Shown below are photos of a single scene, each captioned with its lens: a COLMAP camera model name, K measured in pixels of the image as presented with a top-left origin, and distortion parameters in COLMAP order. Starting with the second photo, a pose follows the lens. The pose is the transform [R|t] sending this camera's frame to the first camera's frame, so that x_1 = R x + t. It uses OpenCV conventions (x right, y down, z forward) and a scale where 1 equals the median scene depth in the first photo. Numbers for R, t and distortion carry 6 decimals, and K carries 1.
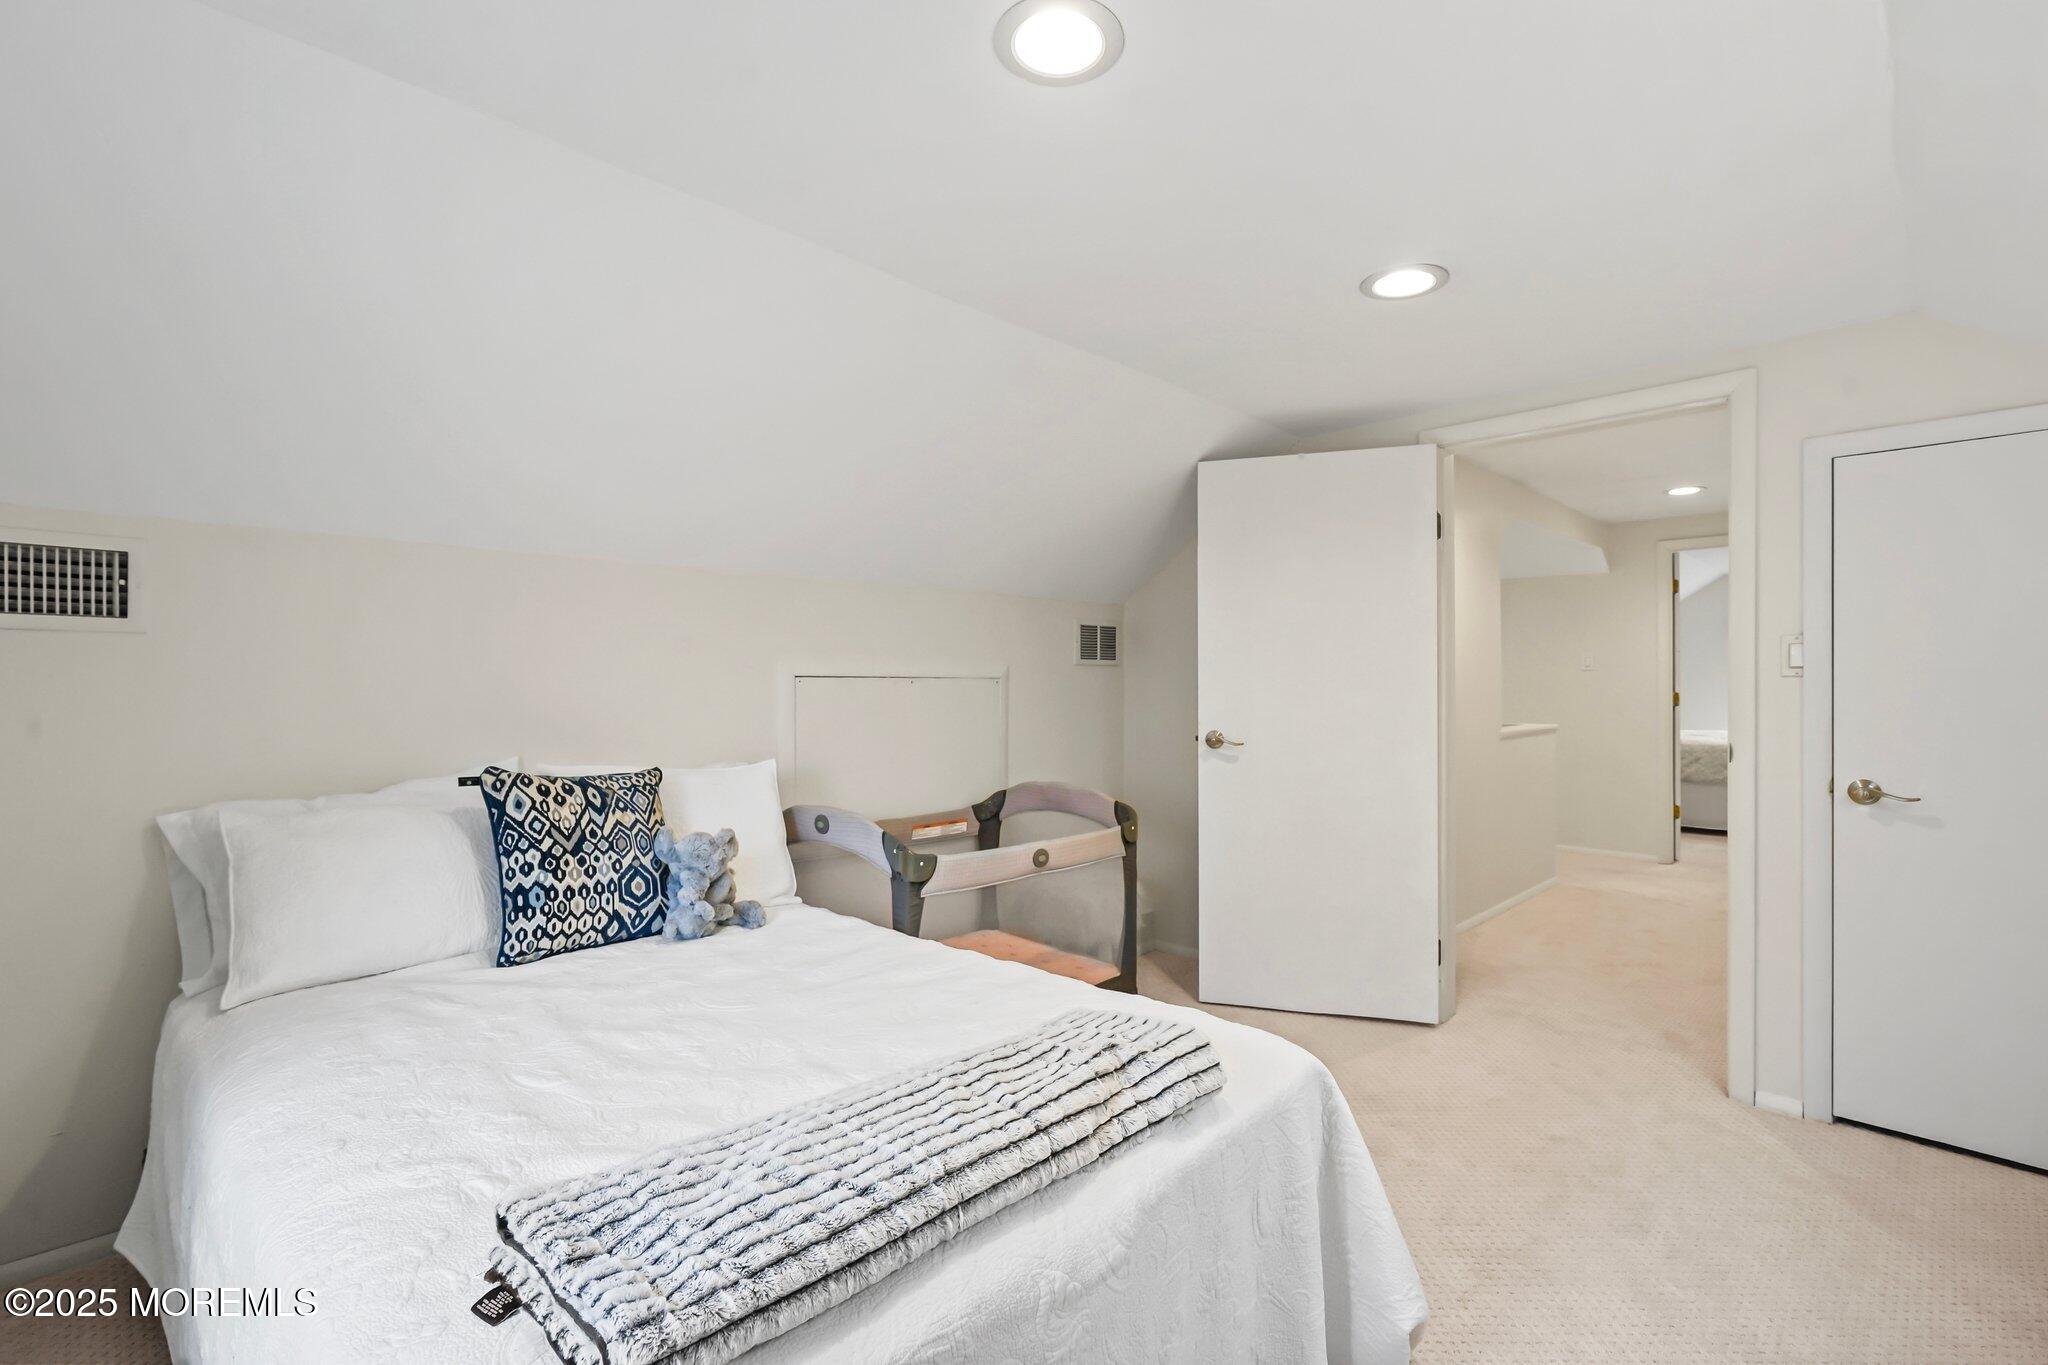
lens RADIAL K [[929.9, 0, 1010.9], [0, 929.9, 678.9], [0, 0, 1]] dist [-0.001690, 0.001306]
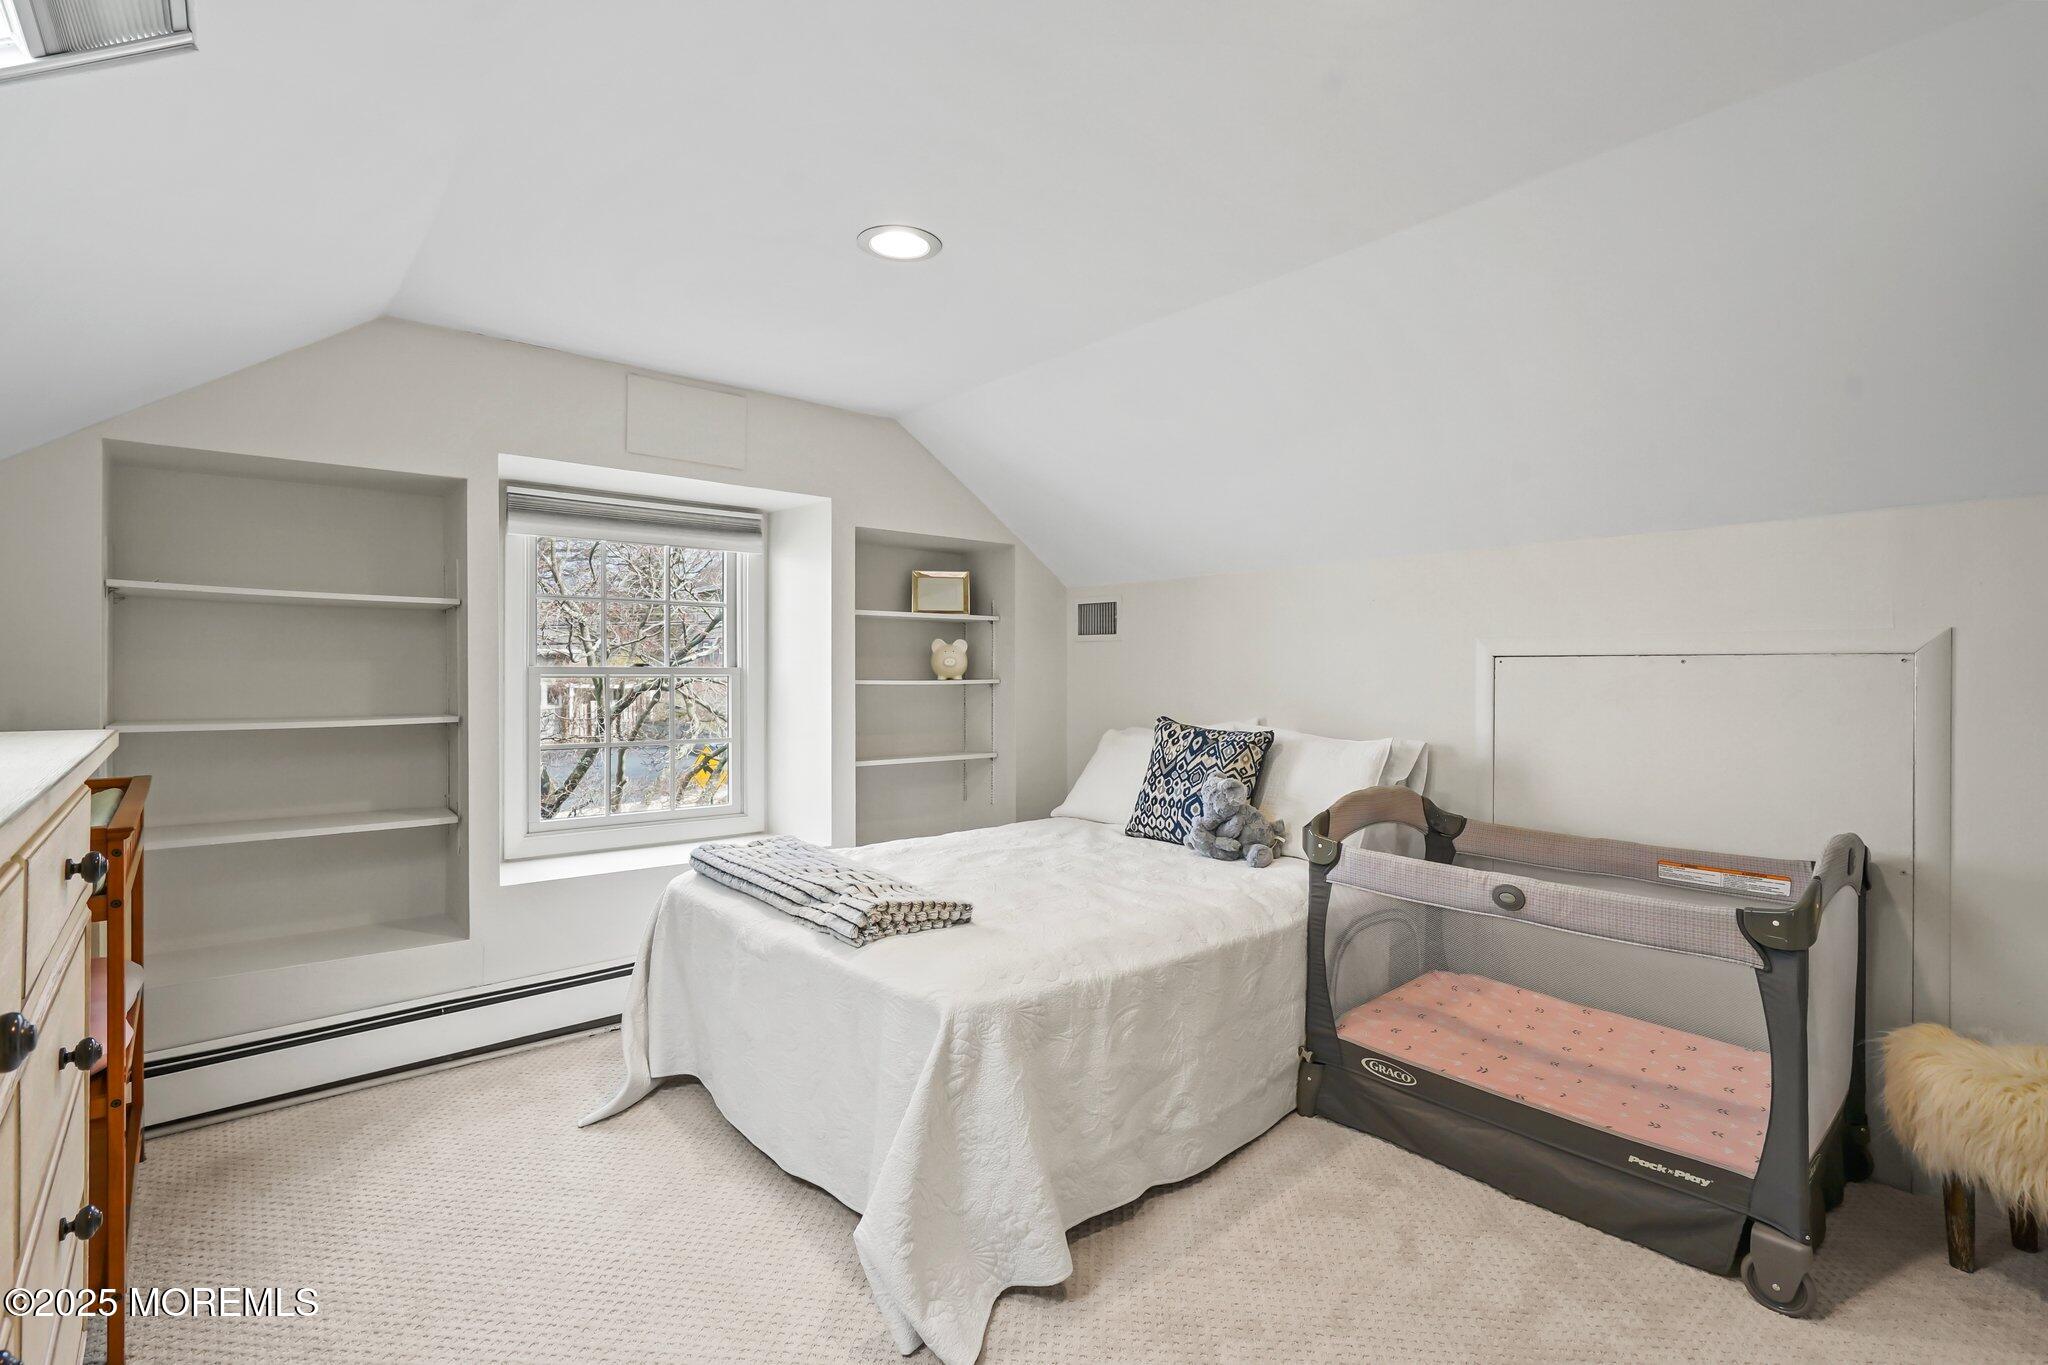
lens RADIAL K [[929.9, 0, 1020.5], [0, 929.9, 679.3], [0, 0, 1]] dist [-0.001690, 0.001306]
pose [[-0.085326, 0.004370, -0.996344, 1.013453], [-0.002454, 0.999986, 0.004596, 0.023470], [0.996350, 0.002837, -0.085314, 0.867171]]
